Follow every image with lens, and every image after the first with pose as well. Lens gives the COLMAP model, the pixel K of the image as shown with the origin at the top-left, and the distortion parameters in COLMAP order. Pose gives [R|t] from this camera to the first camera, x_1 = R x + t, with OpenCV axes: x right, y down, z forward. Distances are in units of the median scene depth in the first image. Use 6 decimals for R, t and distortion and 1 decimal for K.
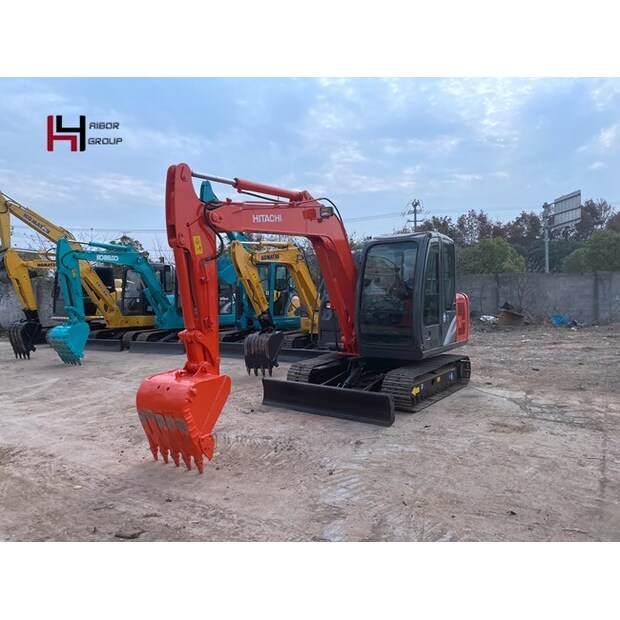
lens RADIAL K [[475.6, 0, 298.0], [0, 475.6, 329.2], [0, 0, 1]] dist [0.093093, -0.106177]
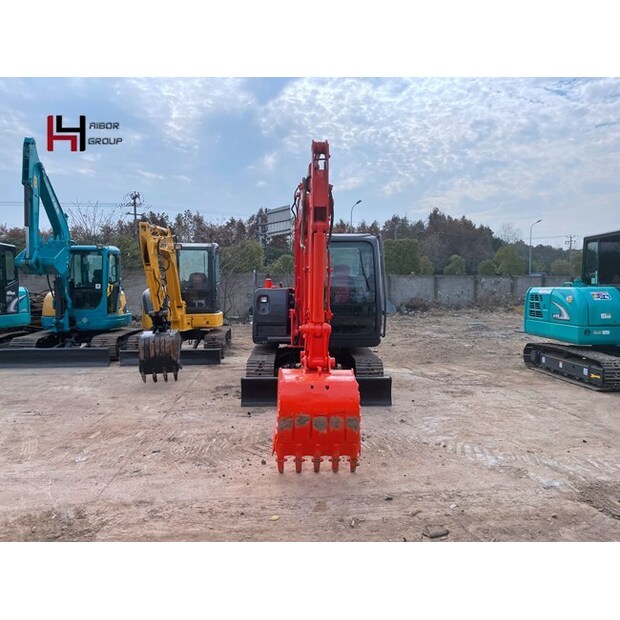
lens RADIAL K [[479.3, 0, 310.9], [0, 479.3, 326.9], [0, 0, 1]] dist [0.102121, -0.132194]
pose [[0.782596, -0.036897, 0.621436, -0.299151], [0.037849, 0.999215, 0.011662, -0.000870], [-0.621379, 0.014394, 0.783378, 0.104014]]
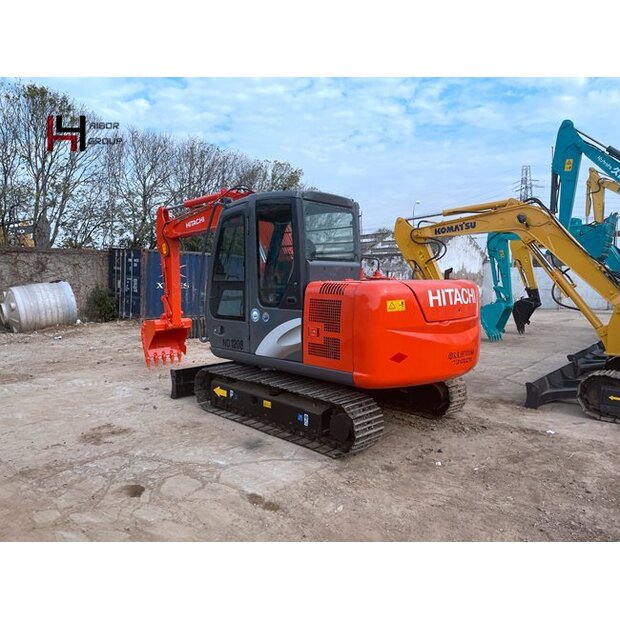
lens RADIAL K [[461.5, 0, 310.0], [0, 461.5, 310.0], [0, 0, 1]] dist [0.061380, -0.087403]
pose [[-0.145932, 0.086738, -0.985485, 0.539540], [-0.077421, 0.992093, 0.098785, -0.058603], [0.986261, 0.090713, -0.138063, 0.659874]]
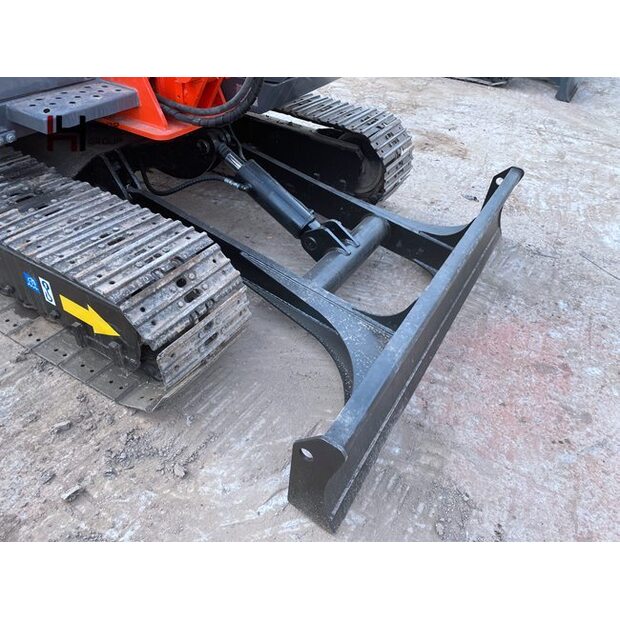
lens RADIAL K [[461.5, 0, 310.0], [0, 461.5, 310.0], [0, 0, 1]] dist [0.061380, -0.087403]
pose [[-0.108940, -0.634984, 0.764805, -0.088756], [0.005500, 0.768987, 0.639240, -0.016767], [-0.994033, 0.073845, -0.080281, 0.563187]]
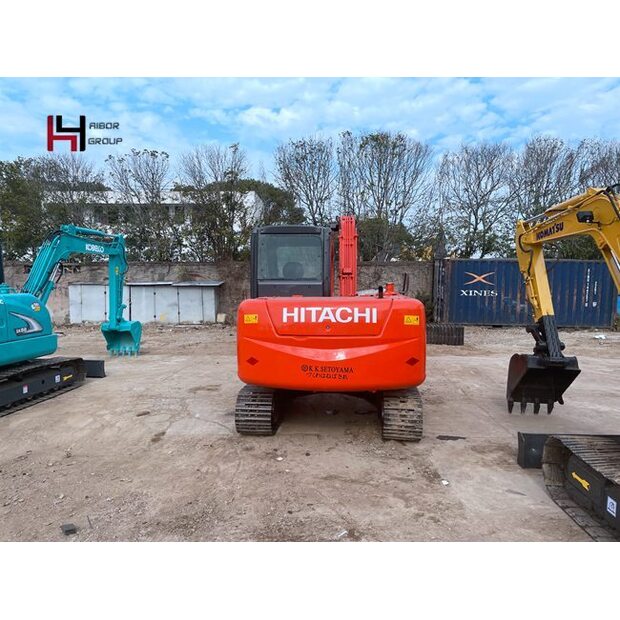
lens RADIAL K [[463.7, 0, 310.0], [0, 463.7, 310.0], [0, 0, 1]] dist [0.074222, -0.086492]
pose [[-0.864006, 0.049685, -0.501024, 0.378863], [-0.023747, 0.989990, 0.139126, -0.097381], [0.502921, 0.132104, -0.854177, 1.024417]]
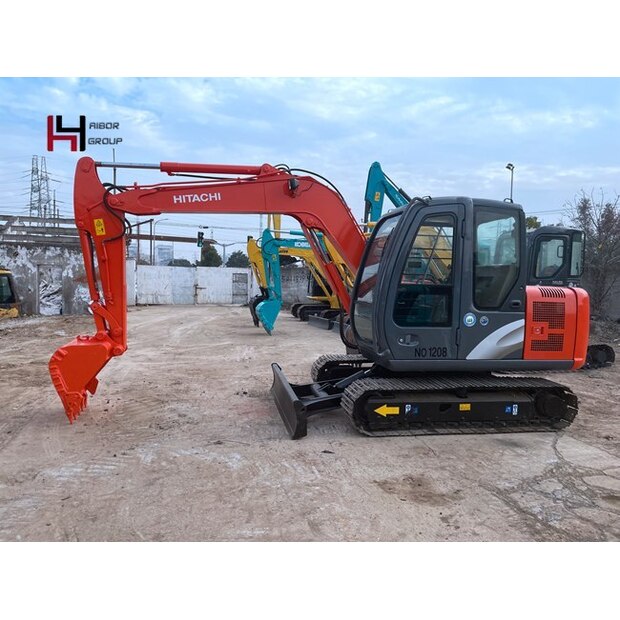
lens RADIAL K [[468.6, 0, 293.1], [0, 468.6, 319.1], [0, 0, 1]] dist [0.067483, -0.089595]
pose [[0.718481, 0.092854, -0.689320, 0.333585], [-0.089883, 0.995134, 0.040362, -0.016516], [0.689714, 0.032959, 0.723331, 0.186383]]
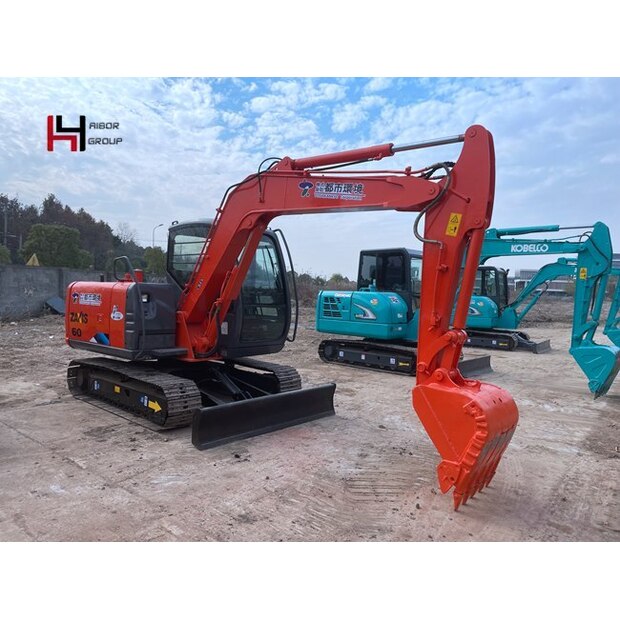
lens RADIAL K [[469.9, 0, 315.6], [0, 469.9, 304.8], [0, 0, 1]] dist [0.062171, -0.096871]
pose [[0.080188, -0.007760, 0.996750, -0.390406], [0.037466, 0.999287, 0.004766, -0.020329], [-0.996075, 0.036962, 0.080421, 0.434215]]
